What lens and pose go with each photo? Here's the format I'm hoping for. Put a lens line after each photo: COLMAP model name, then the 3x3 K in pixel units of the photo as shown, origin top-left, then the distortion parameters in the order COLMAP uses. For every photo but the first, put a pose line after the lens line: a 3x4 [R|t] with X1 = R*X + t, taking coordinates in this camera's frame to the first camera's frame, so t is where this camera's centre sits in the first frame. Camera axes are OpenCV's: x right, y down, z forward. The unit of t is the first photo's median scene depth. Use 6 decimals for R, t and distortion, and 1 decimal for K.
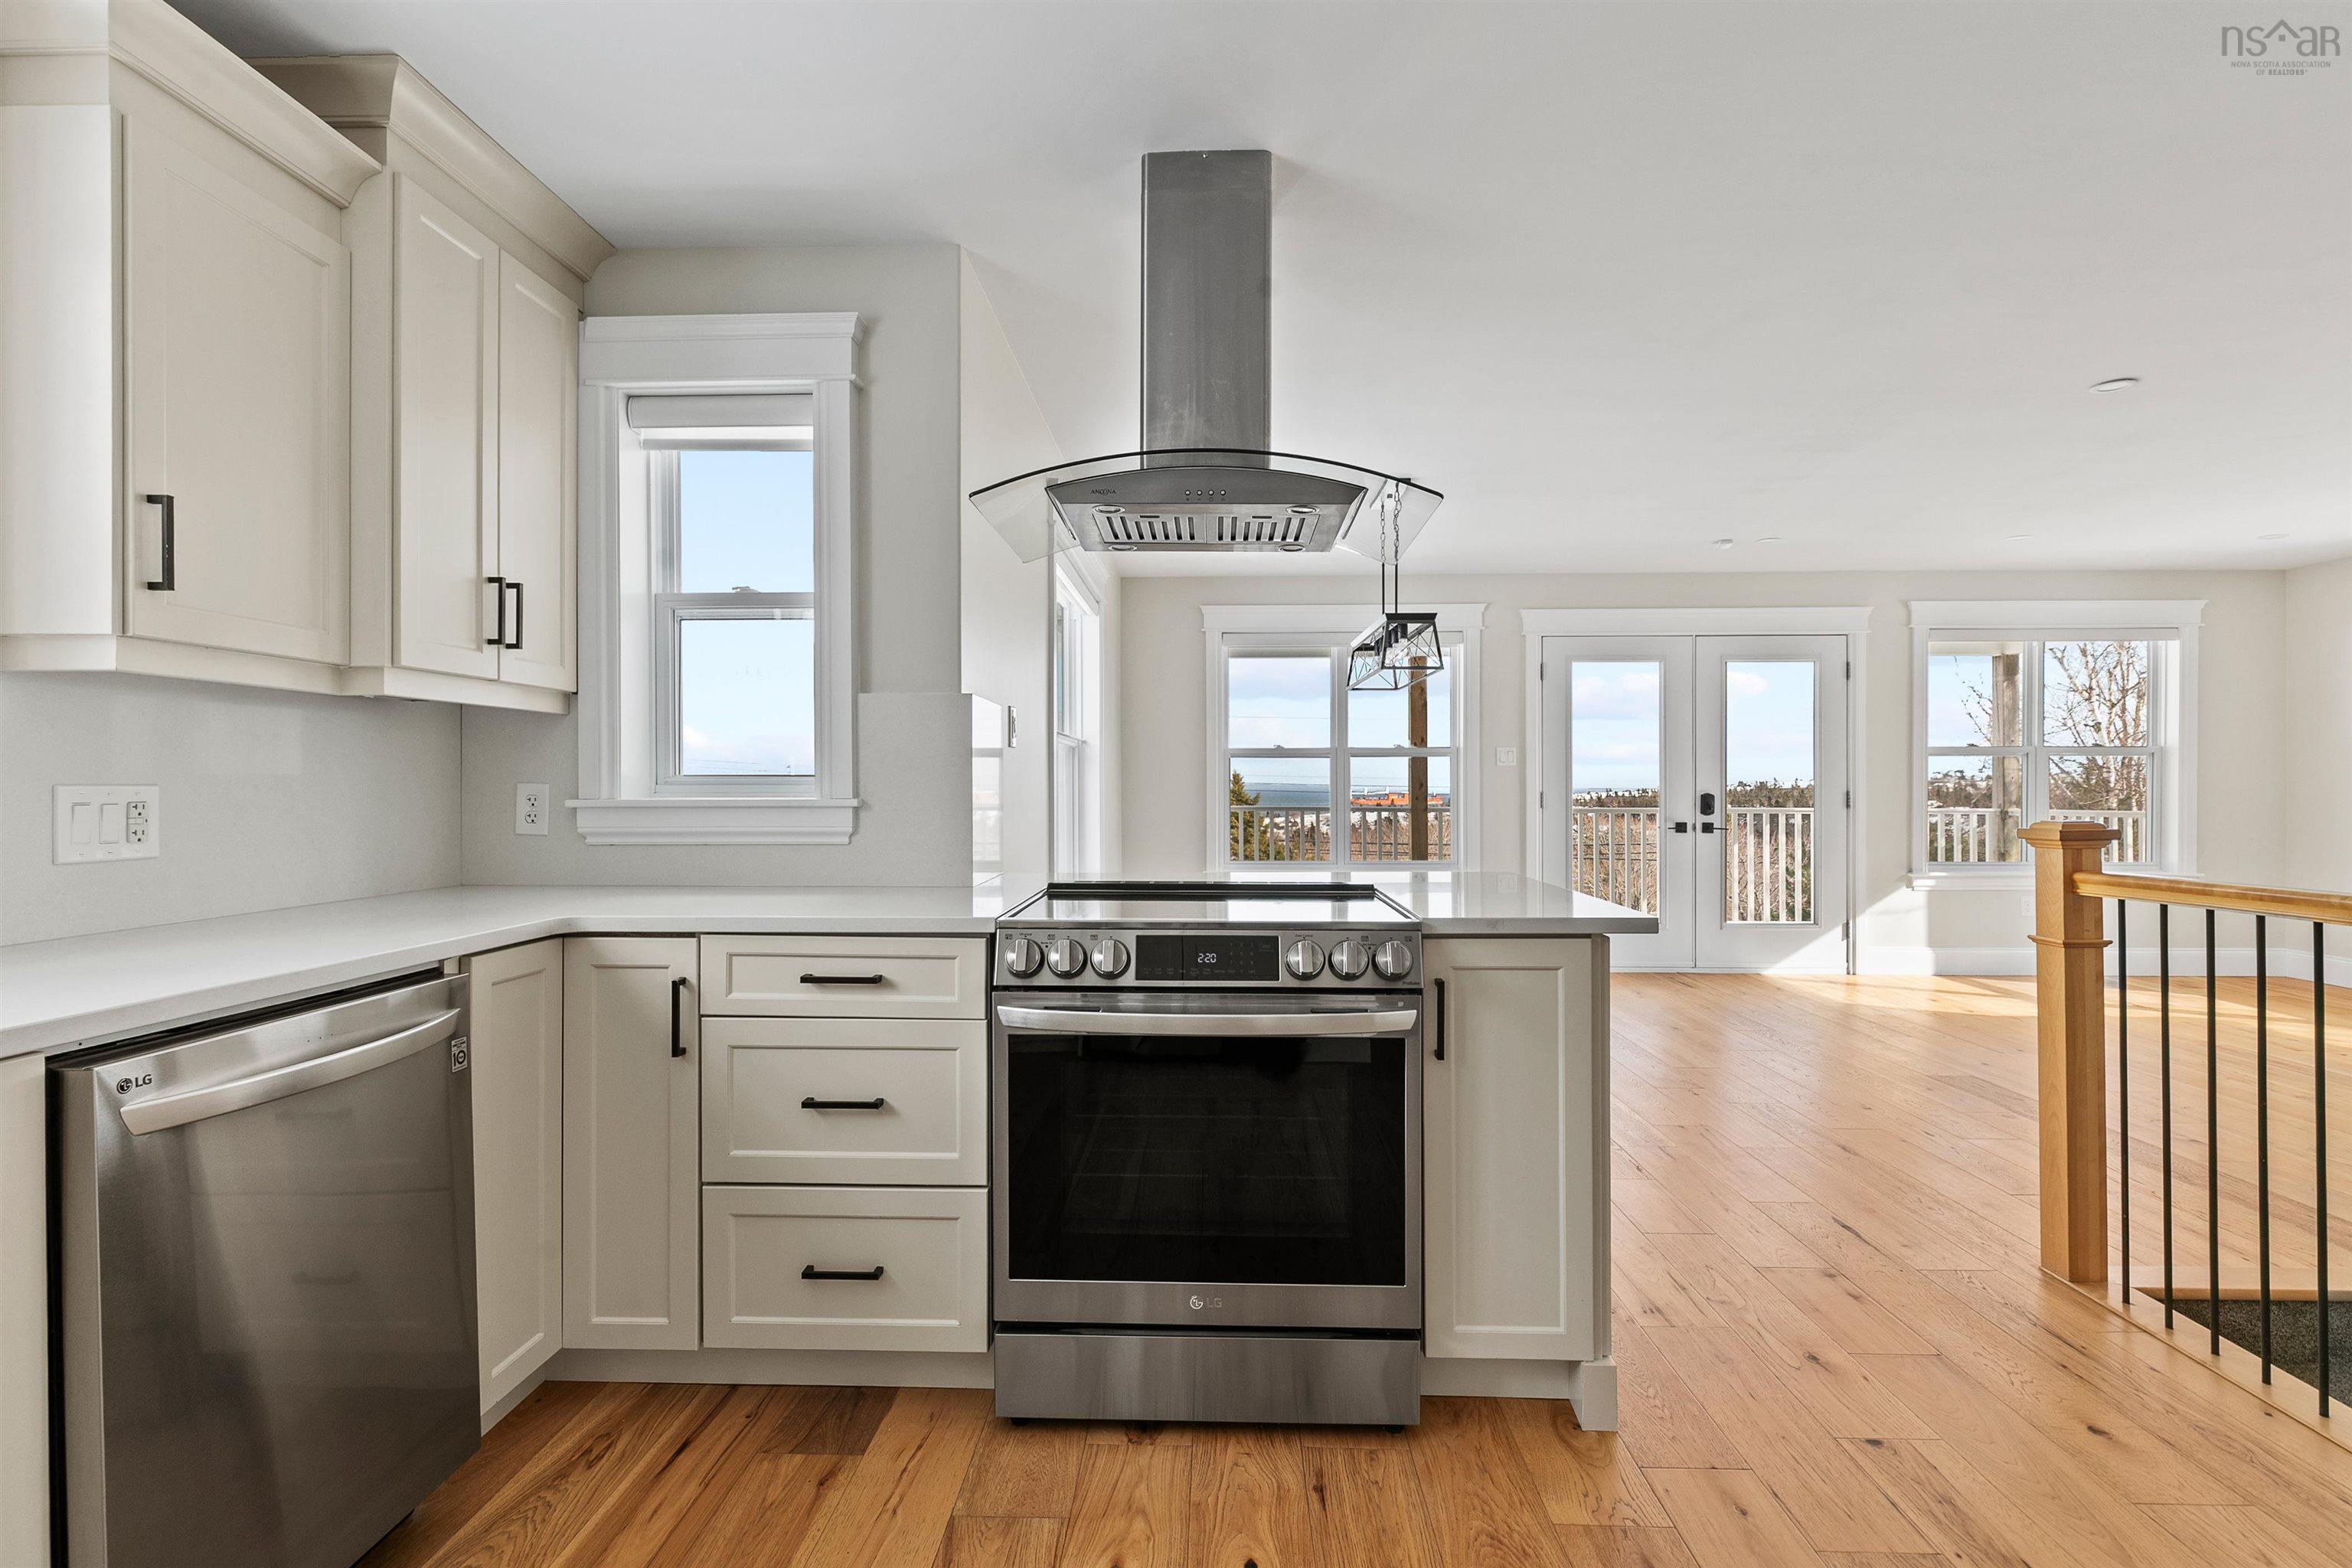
lens RADIAL K [[1129.4, 0, 1159.6], [0, 1129.4, 788.8], [0, 0, 1]] dist [-0.003002, 0.000992]
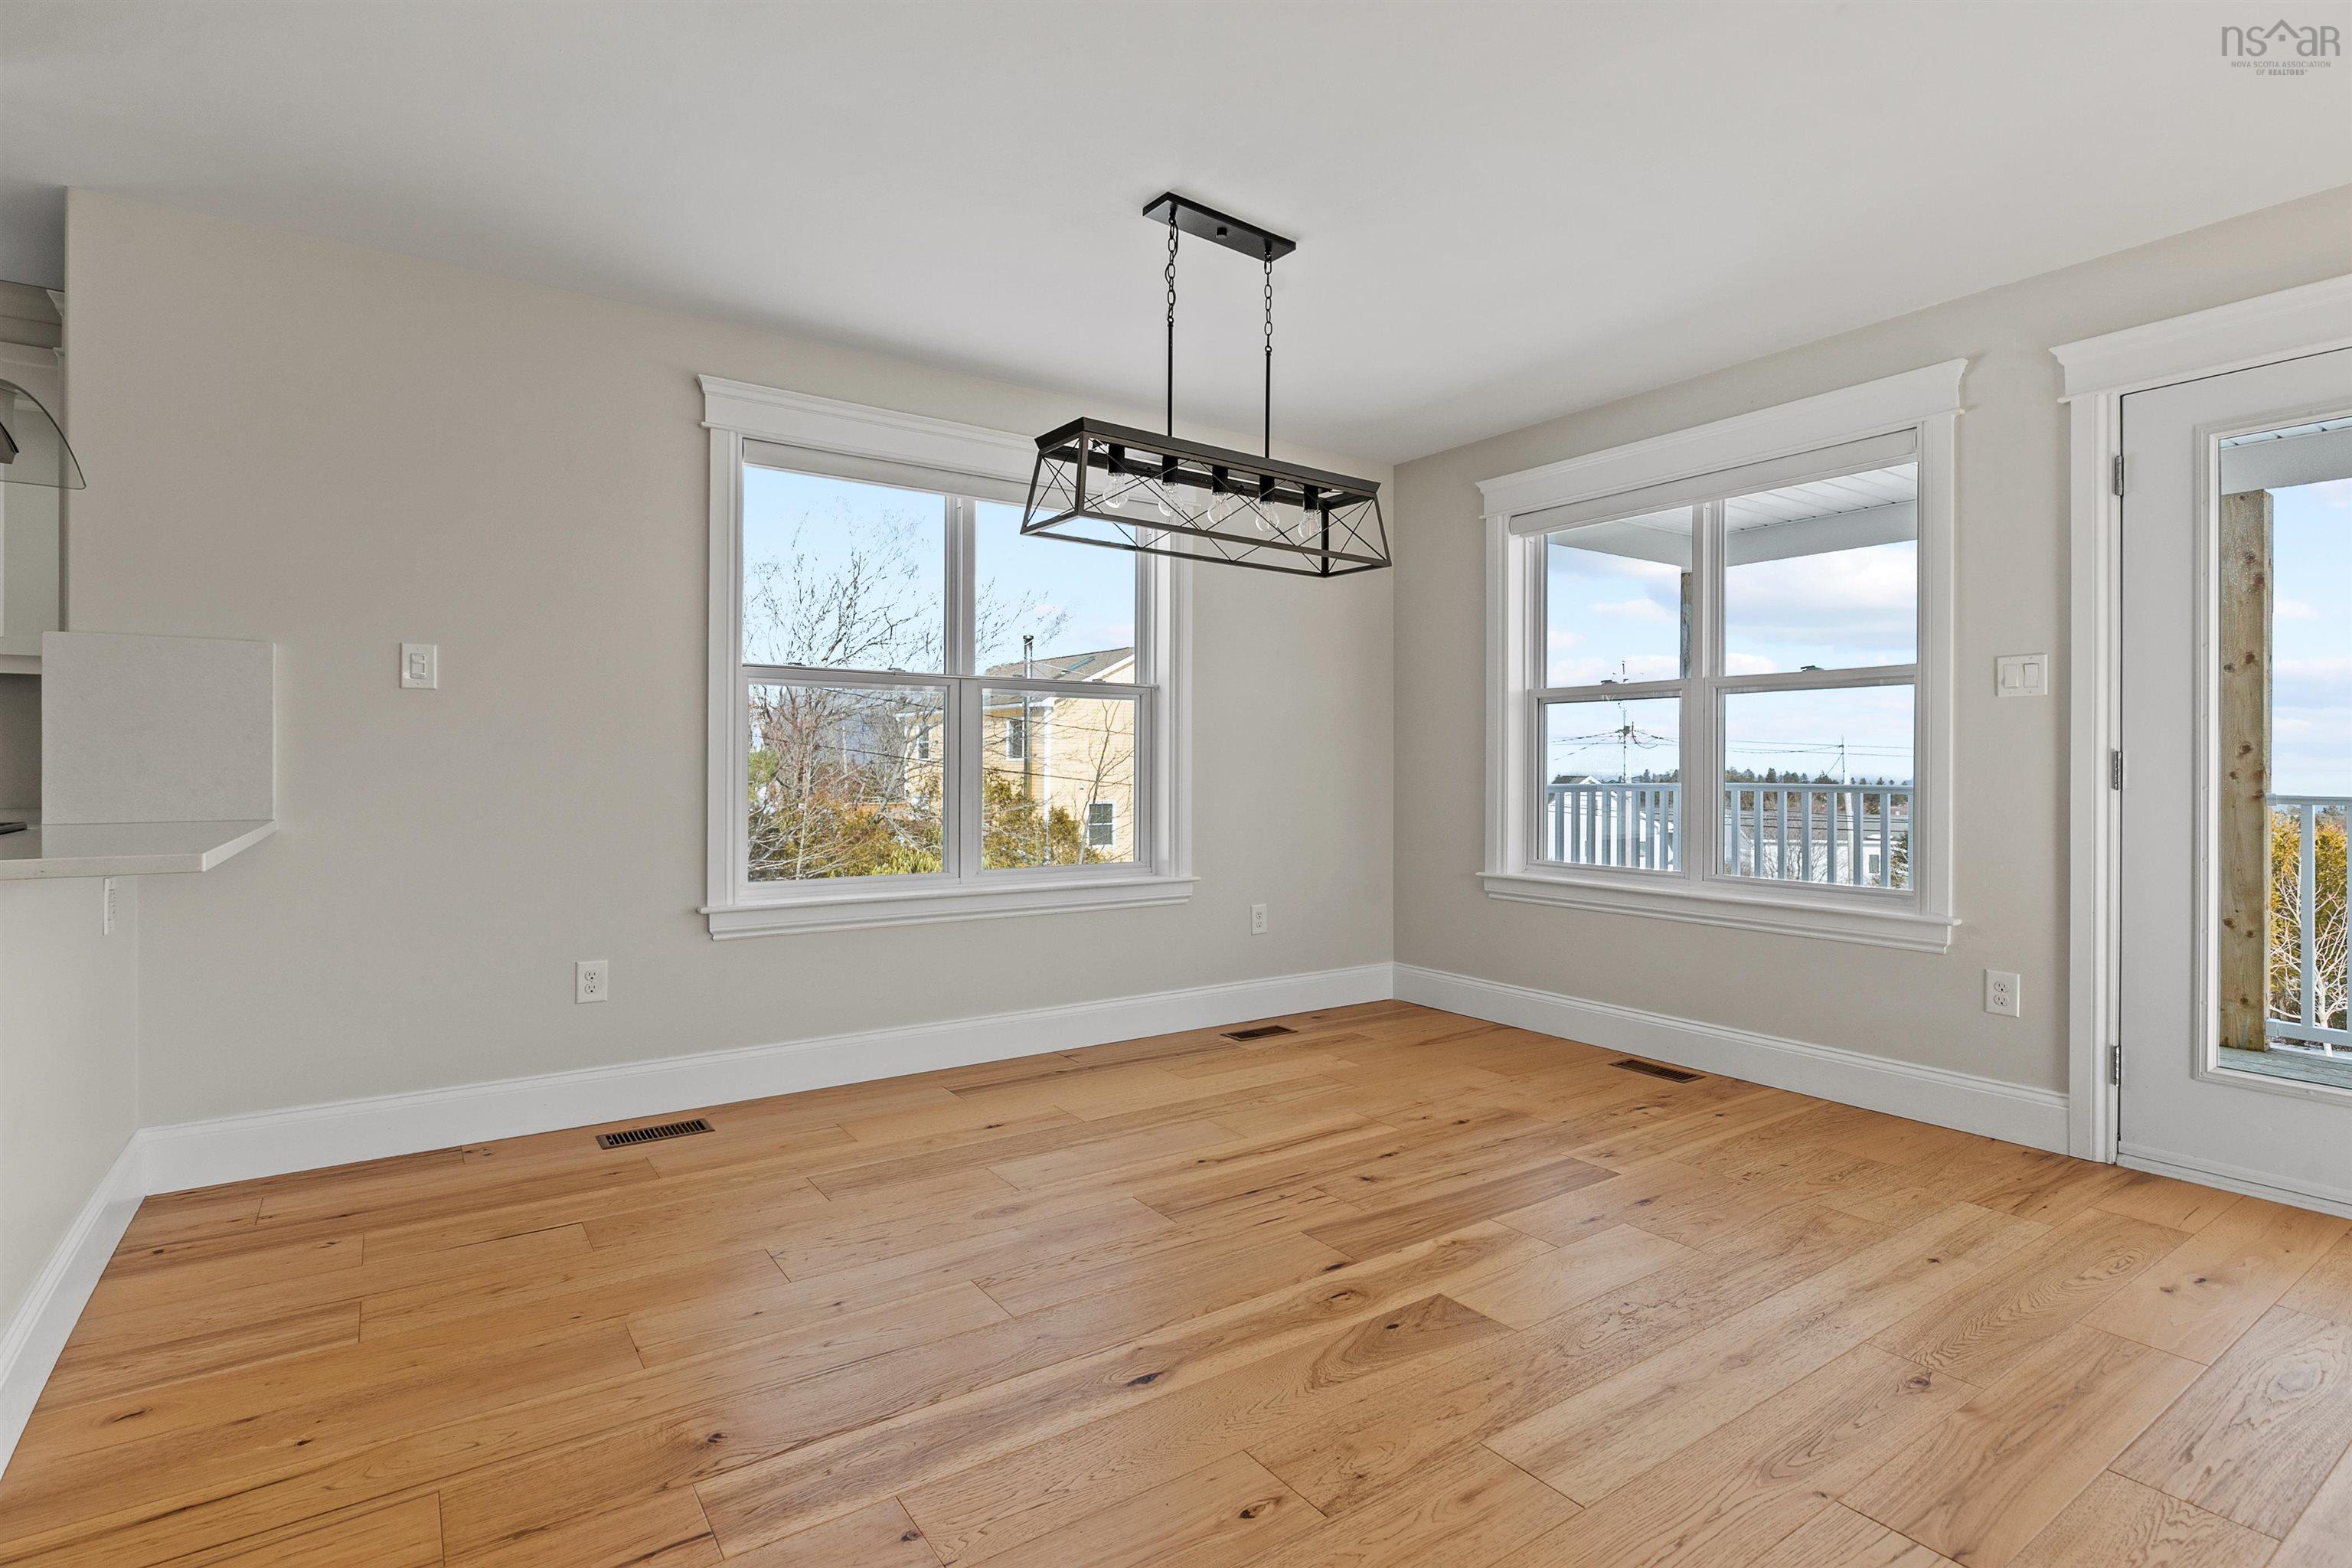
lens RADIAL K [[1129.4, 0, 1231.4], [0, 1129.4, 749.7], [0, 0, 1]] dist [-0.003002, 0.000992]
pose [[0.610304, -0.005839, -0.792146, 1.594074], [-0.009177, 0.999854, -0.014440, 0.040401], [0.792114, 0.016083, 0.610161, 1.557554]]
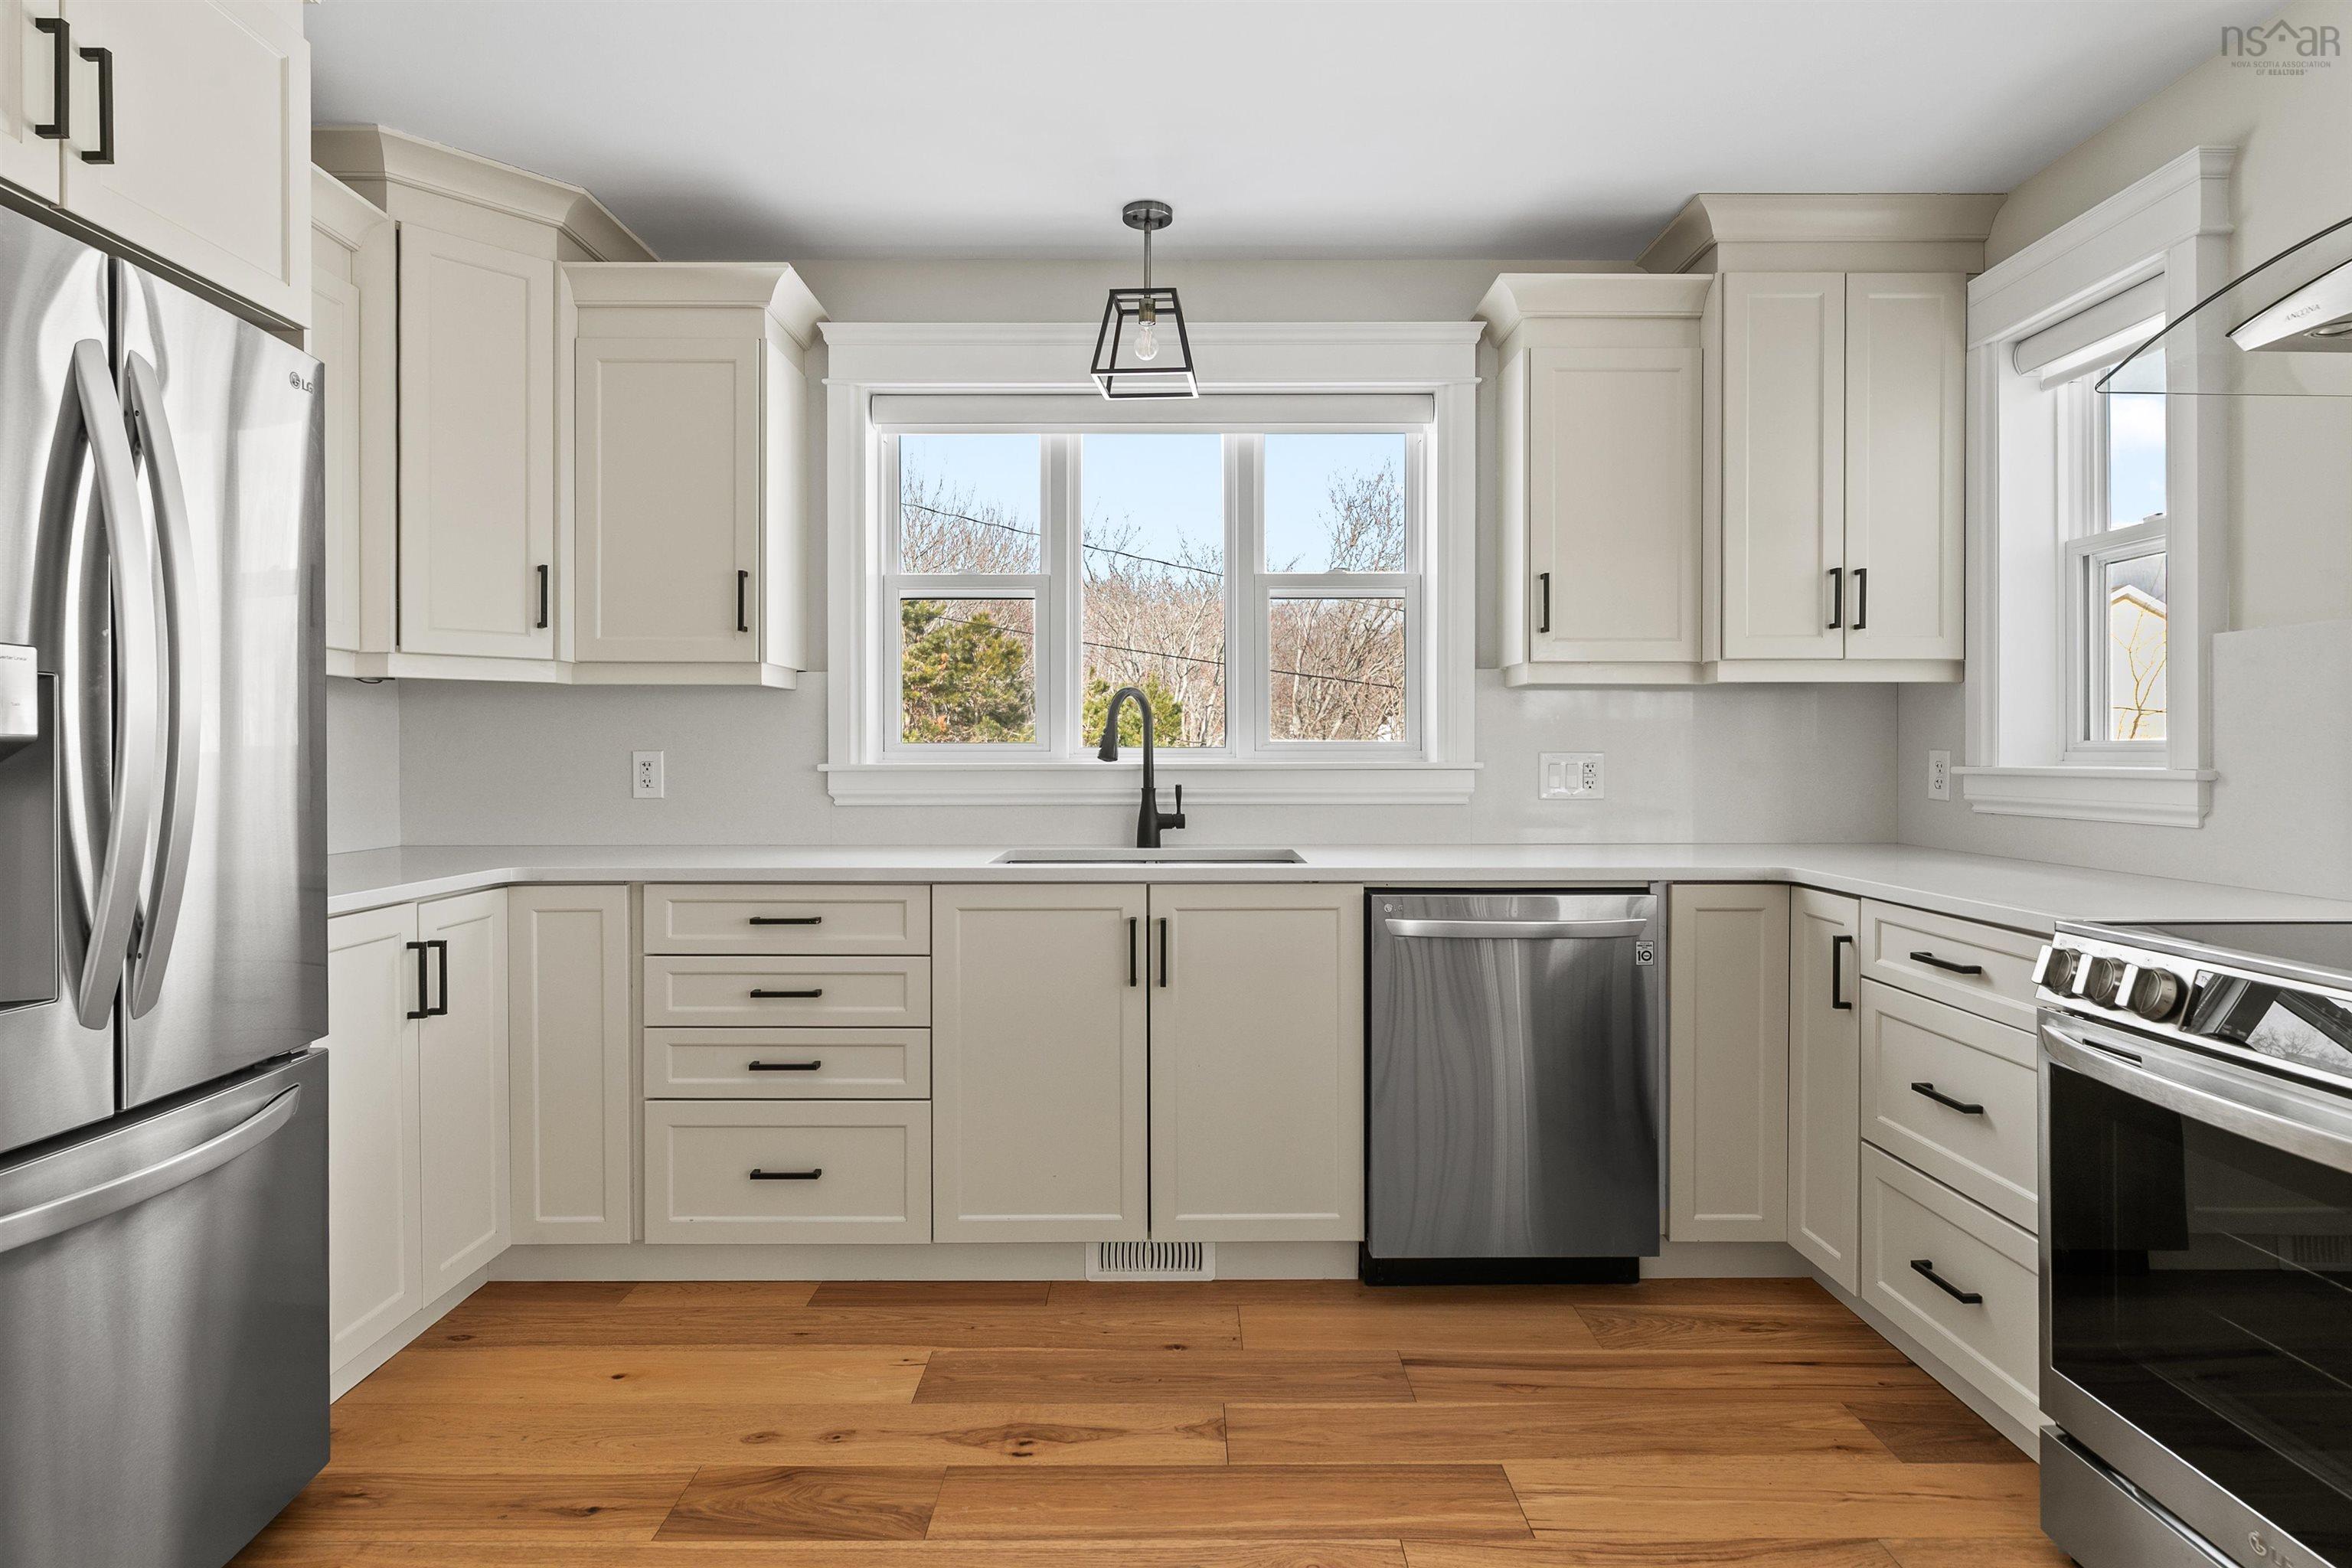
lens RADIAL K [[1233.2, 0, 1194.3], [0, 1233.2, 754.0], [0, 0, 1]] dist [0.000011, -0.000236]
pose [[0.042234, 0.001590, -0.999106, 0.692902], [-0.001440, 0.999998, 0.001530, -0.002554], [0.999107, 0.001374, 0.042237, 0.339338]]
